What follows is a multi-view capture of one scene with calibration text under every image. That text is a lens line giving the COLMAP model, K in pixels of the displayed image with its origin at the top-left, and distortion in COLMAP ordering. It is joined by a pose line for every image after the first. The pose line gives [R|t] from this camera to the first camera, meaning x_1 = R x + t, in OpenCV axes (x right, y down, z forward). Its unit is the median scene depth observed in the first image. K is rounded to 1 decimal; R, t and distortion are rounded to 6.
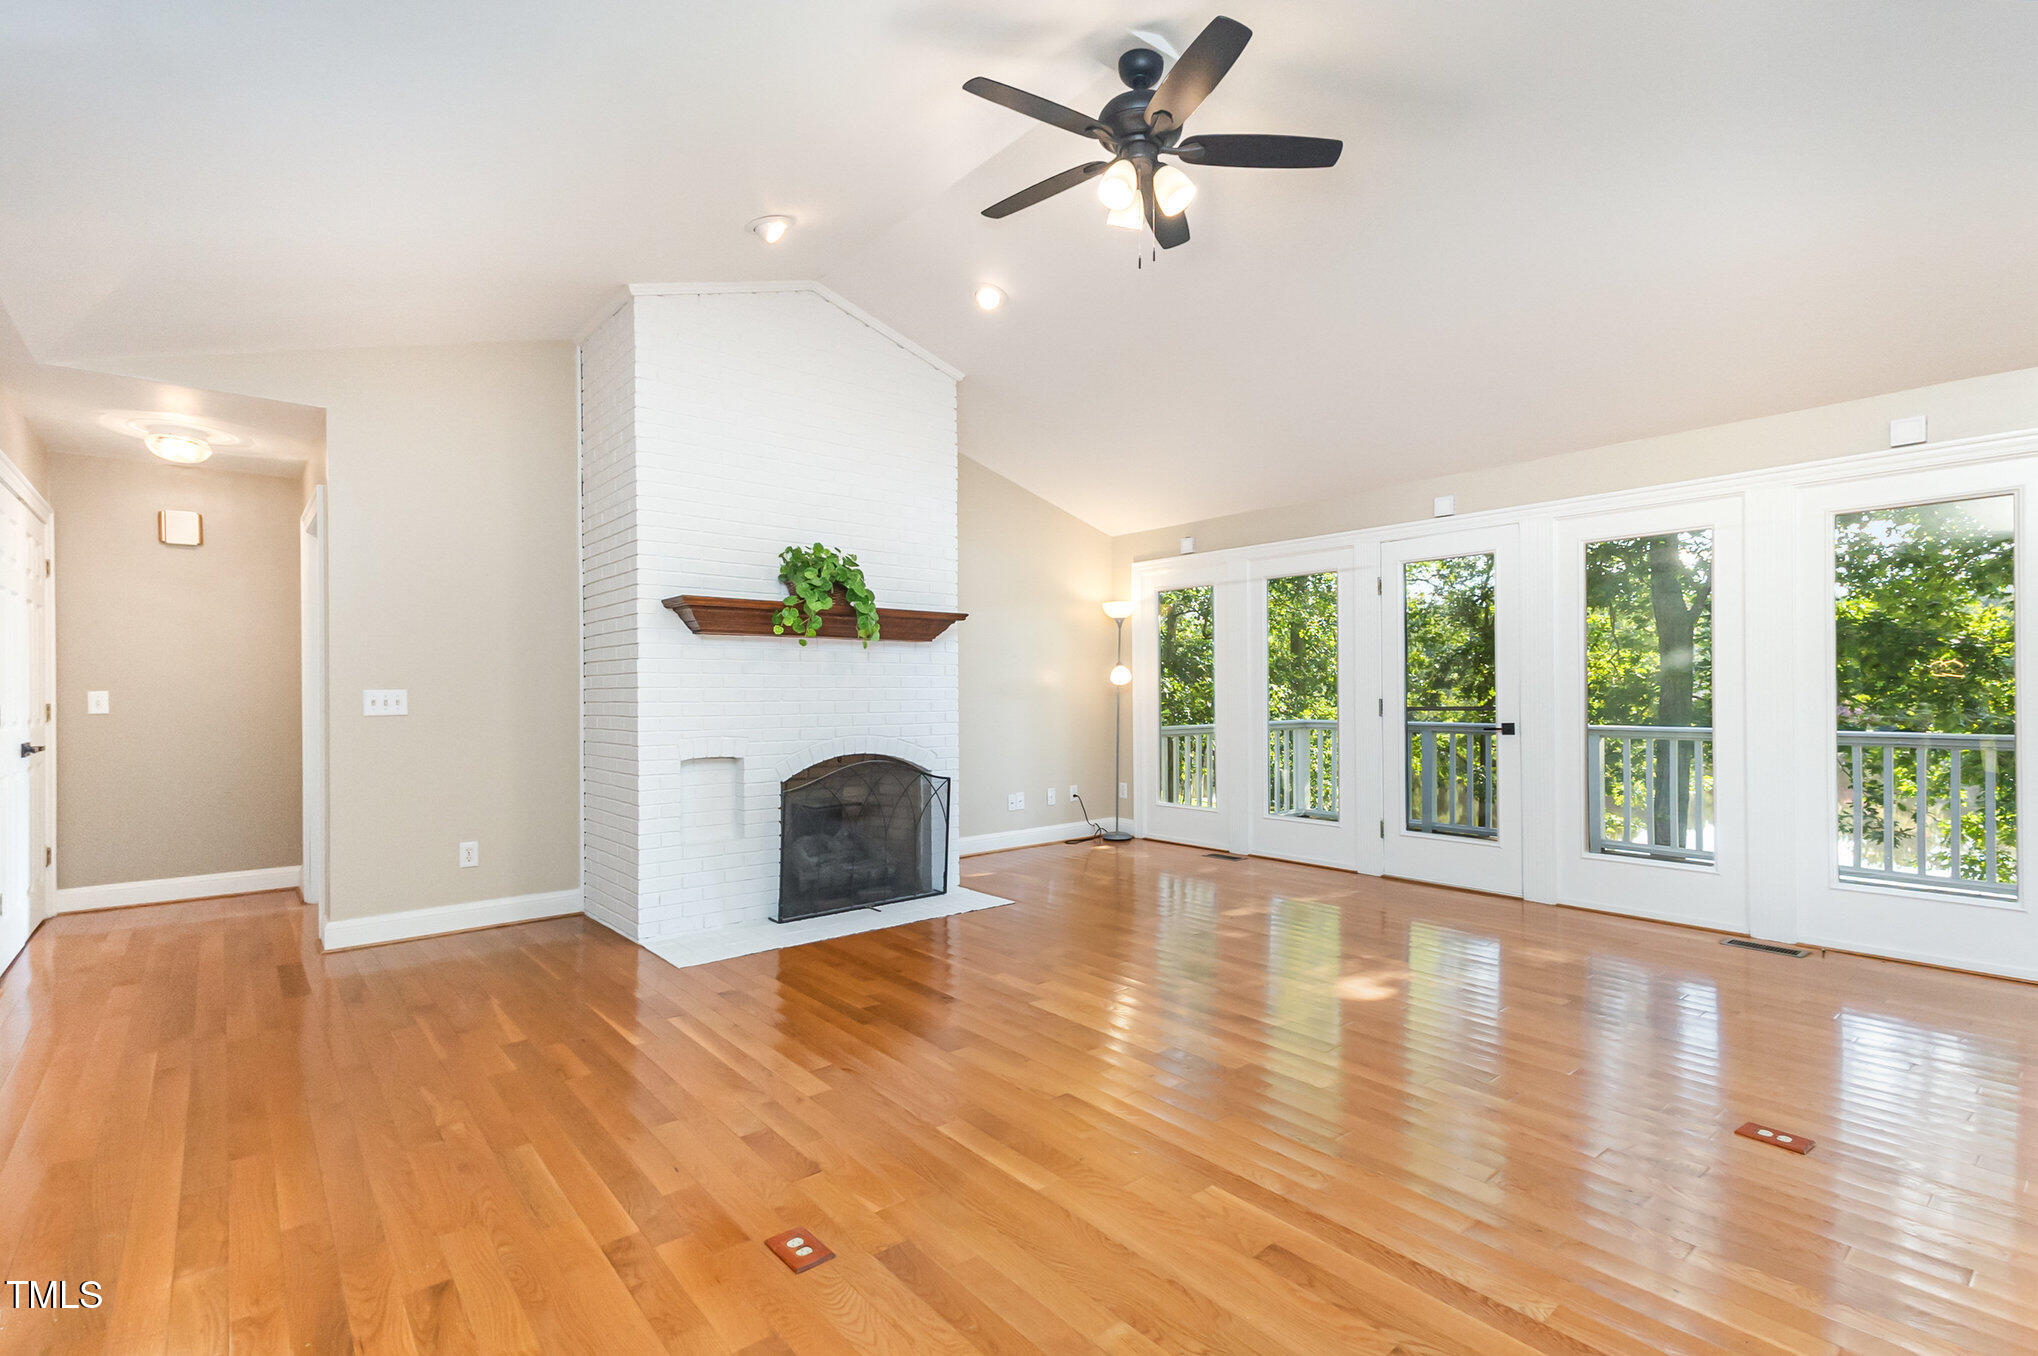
lens RADIAL K [[958.2, 0, 1019.9], [0, 958.2, 688.0], [0, 0, 1]] dist [0.025586, -0.000695]
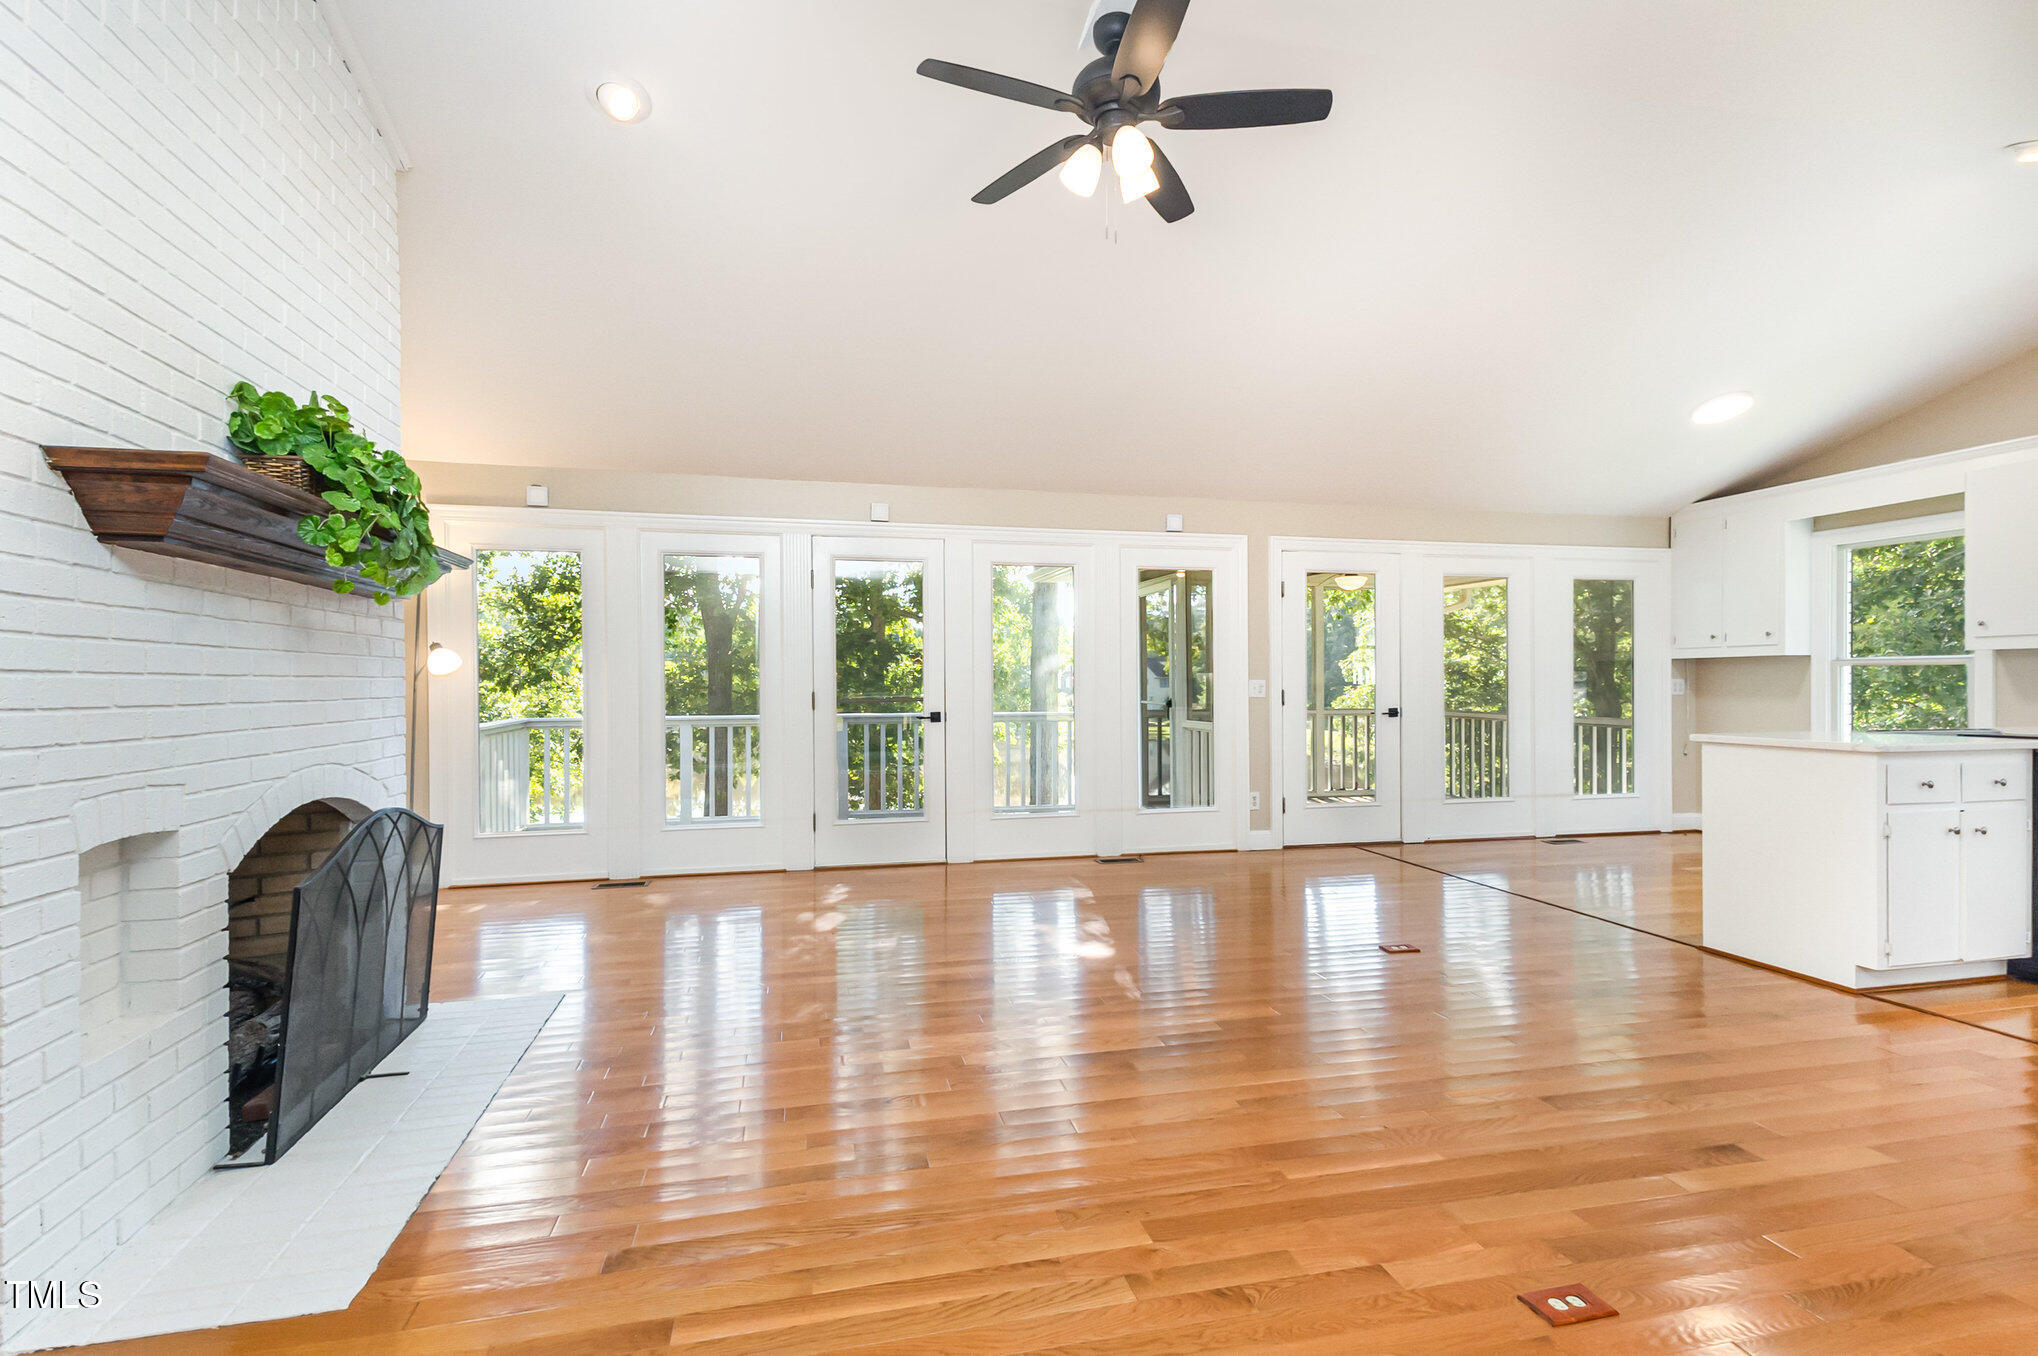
lens RADIAL K [[958.2, 0, 1019.9], [0, 958.2, 688.0], [0, 0, 1]] dist [0.025586, -0.000695]
pose [[0.435247, -0.002178, 0.900308, -0.477681], [-0.004080, 0.999982, 0.004392, 0.002120], [-0.900302, -0.005584, 0.435231, 0.412106]]
